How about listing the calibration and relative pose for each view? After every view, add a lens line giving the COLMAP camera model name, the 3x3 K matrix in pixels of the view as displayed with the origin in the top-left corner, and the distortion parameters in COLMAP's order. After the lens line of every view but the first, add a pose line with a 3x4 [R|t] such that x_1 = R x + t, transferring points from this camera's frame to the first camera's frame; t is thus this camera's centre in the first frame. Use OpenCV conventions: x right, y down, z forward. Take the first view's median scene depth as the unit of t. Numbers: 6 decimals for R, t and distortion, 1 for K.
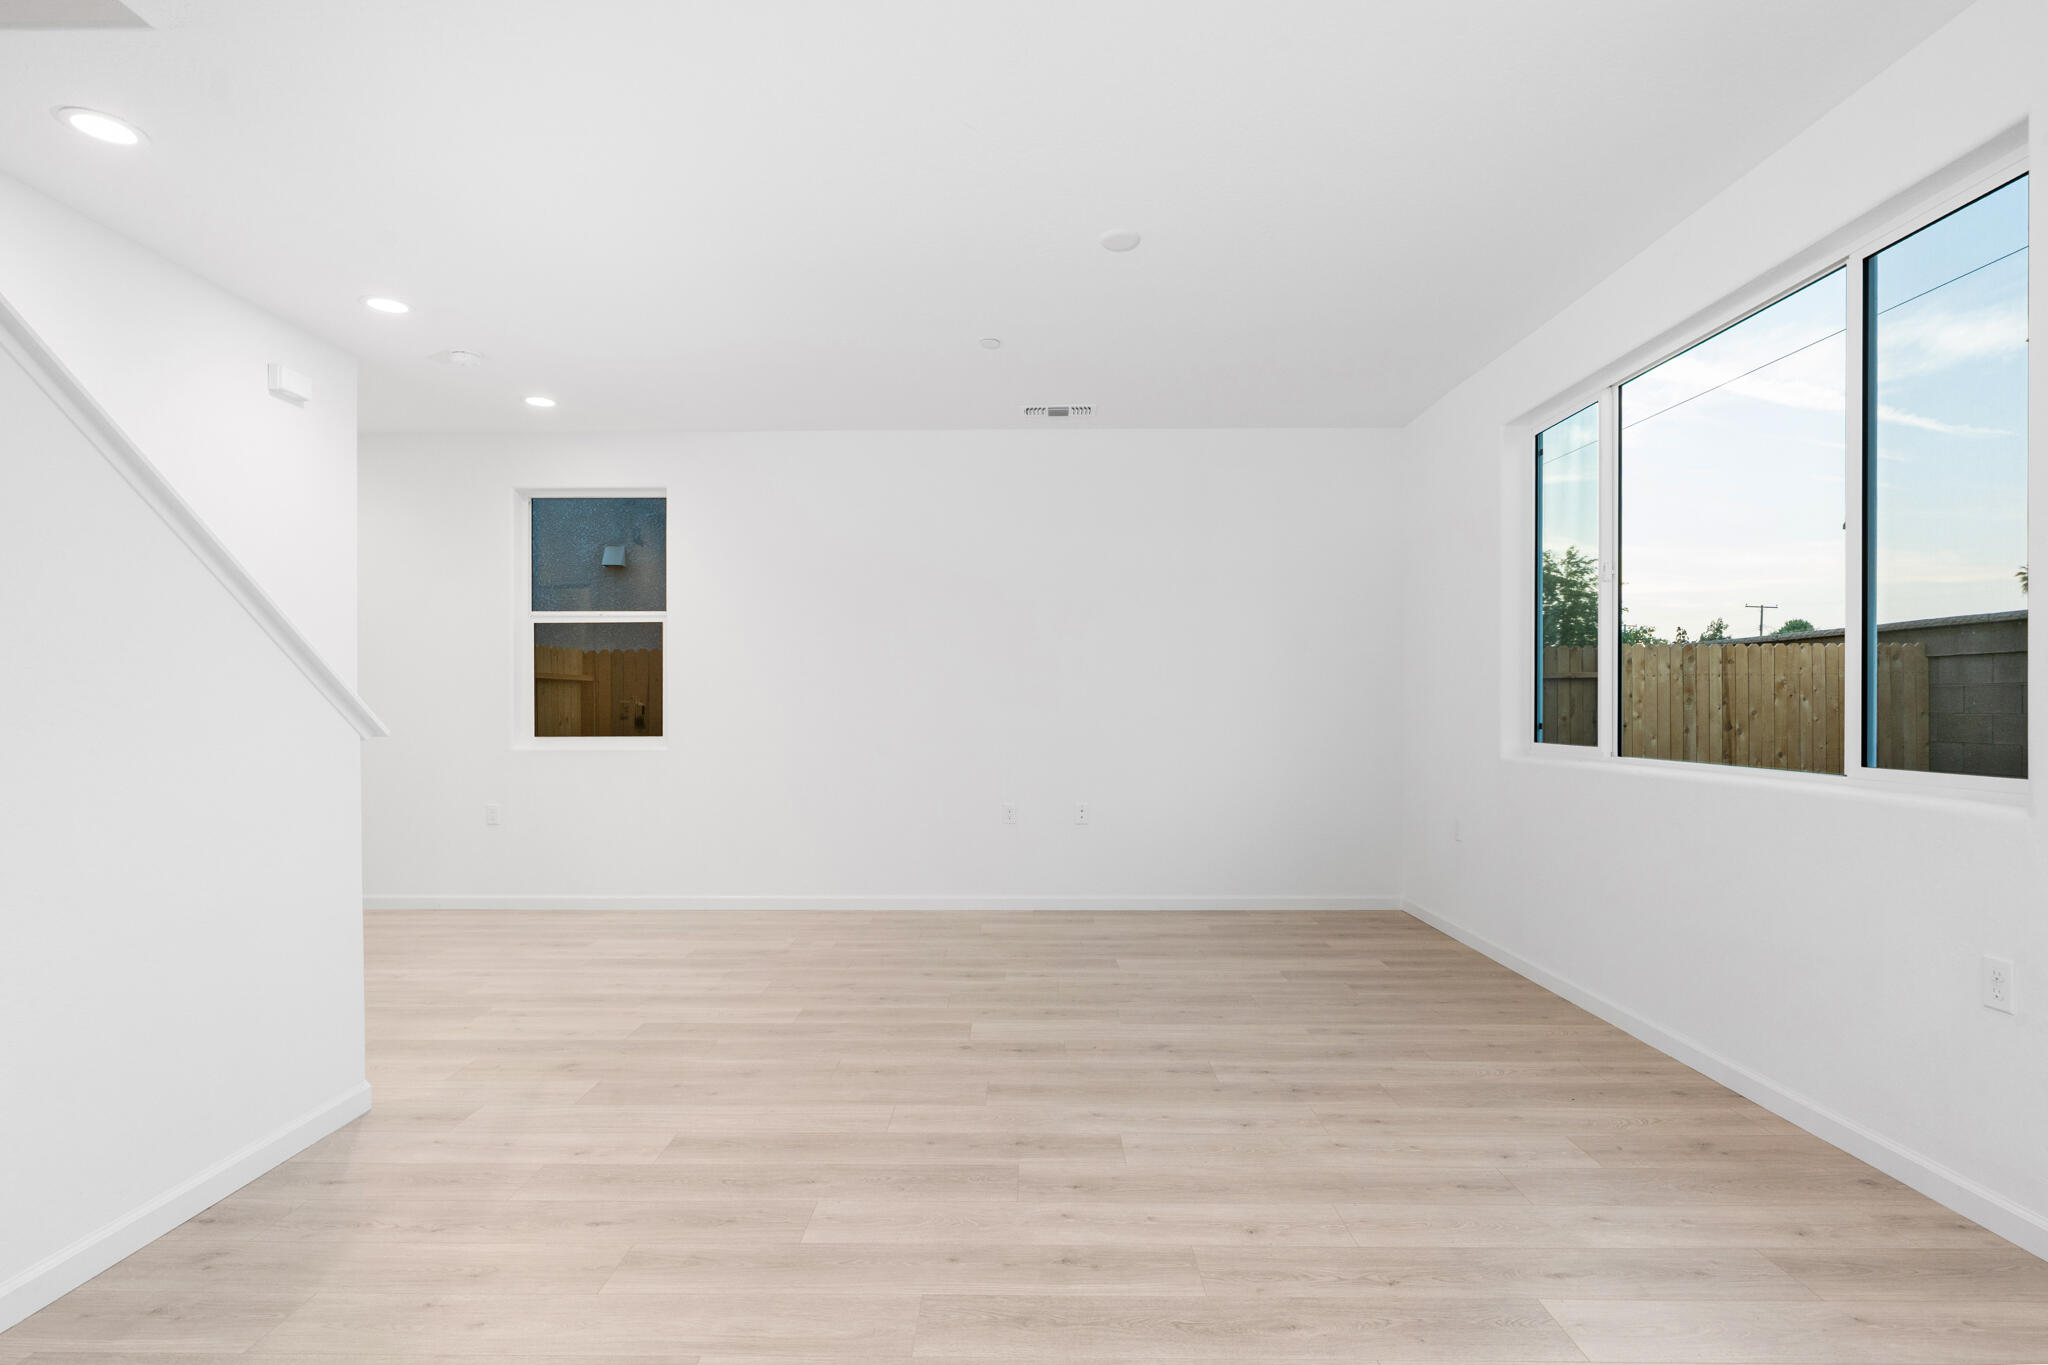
lens RADIAL K [[1012.8, 0, 1017.6], [0, 1012.8, 699.3], [0, 0, 1]] dist [-0.000748, 0.000348]
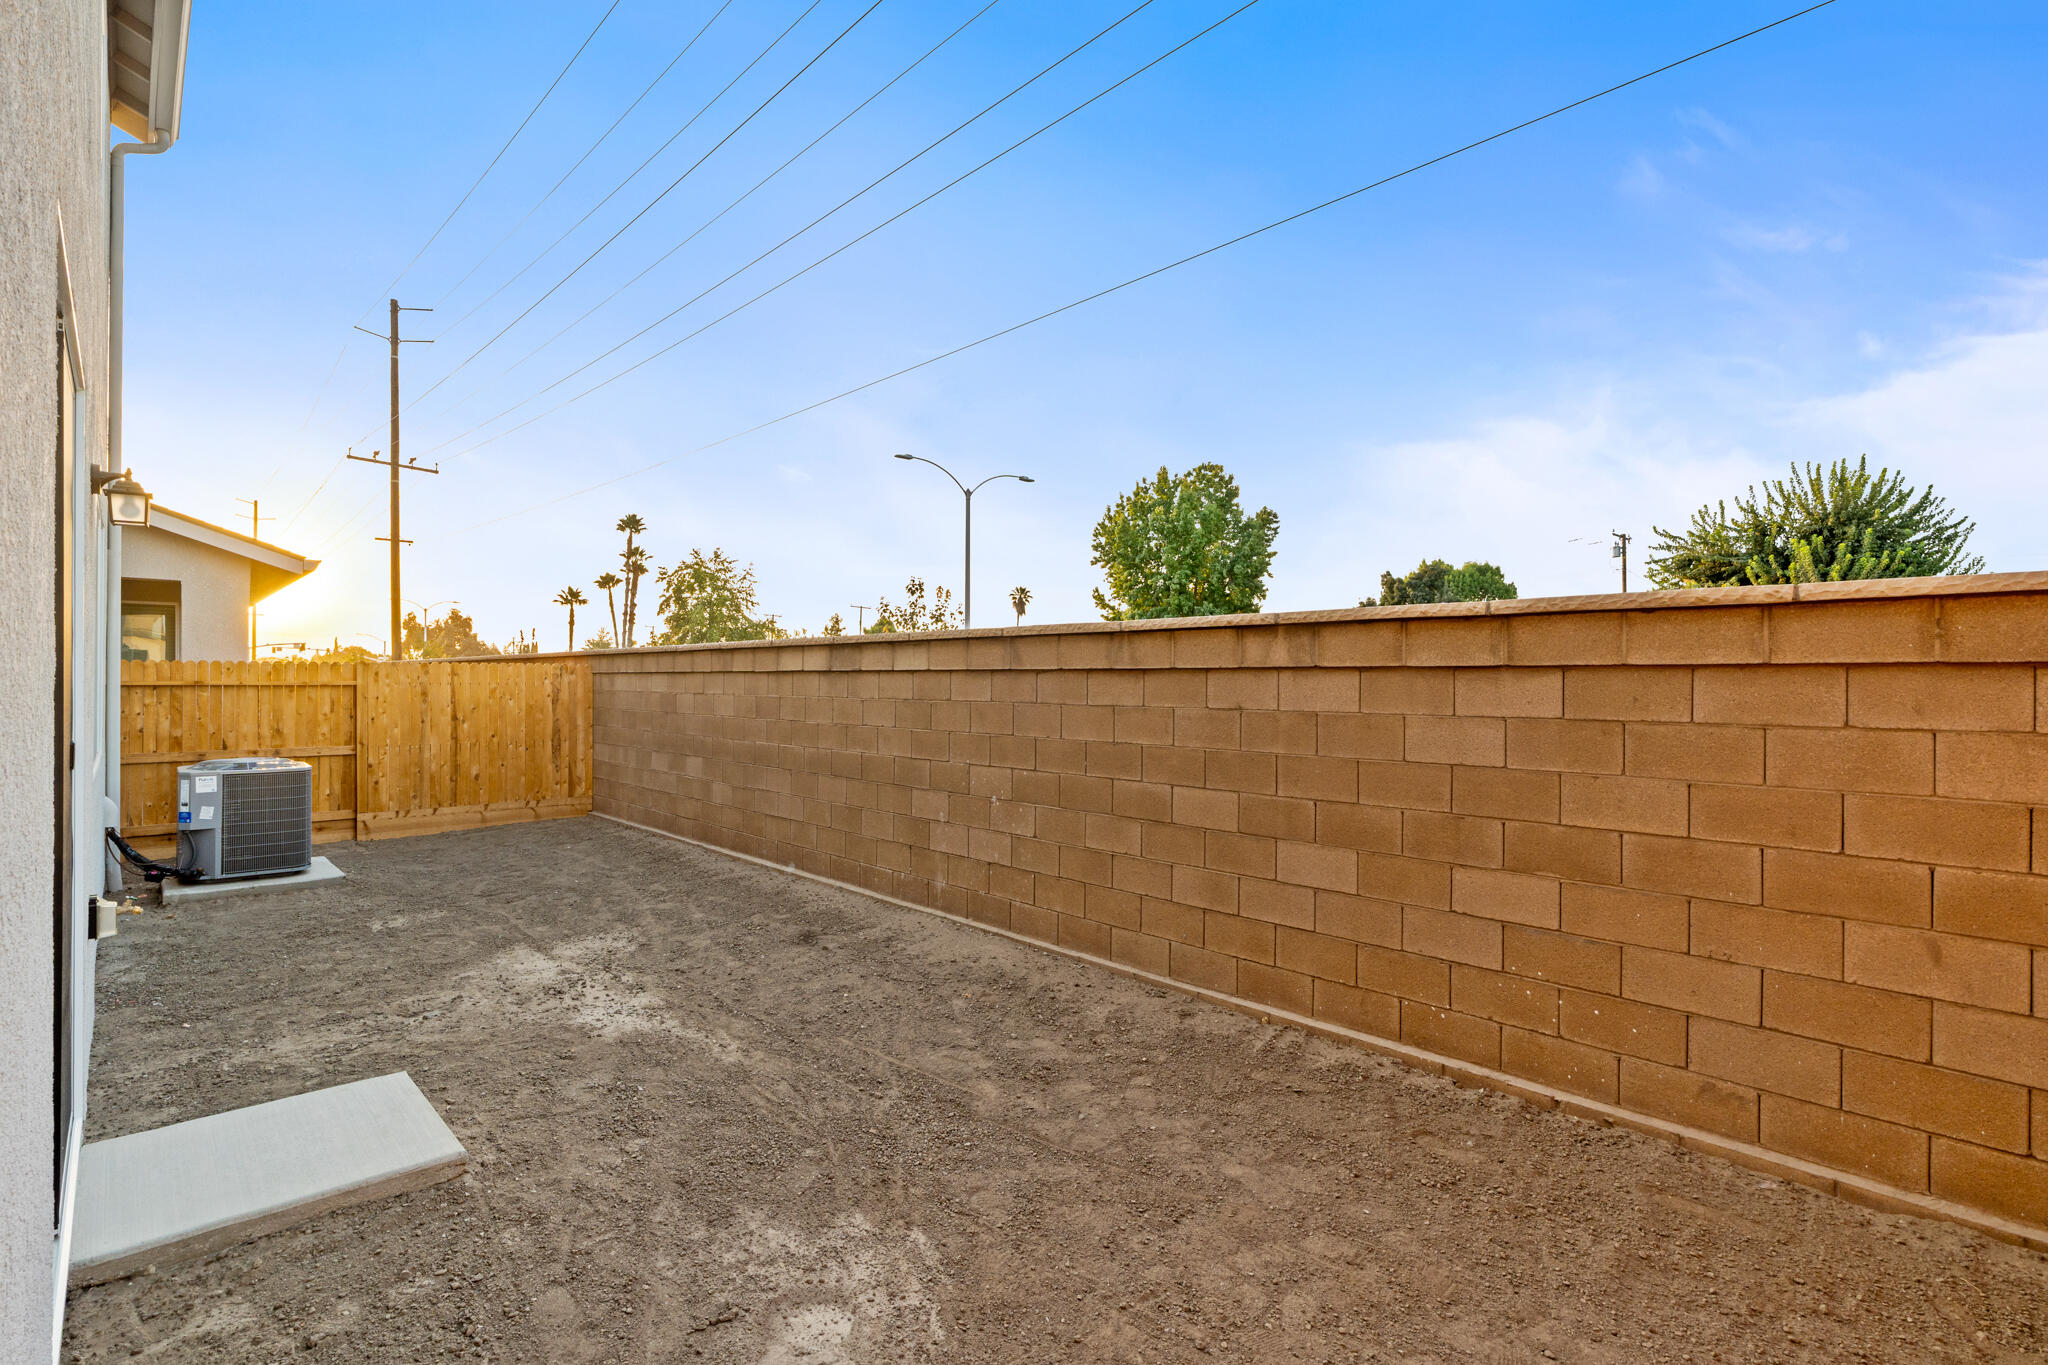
lens RADIAL K [[953.5, 0, 1030.0], [0, 953.5, 681.4], [0, 0, 1]] dist [-0.002875, 0.000893]
pose [[0.715828, 0.006472, 0.698246, 0.612198], [-0.013384, 0.999901, 0.004453, -0.082577], [-0.698148, -0.012533, 0.715844, -1.093292]]
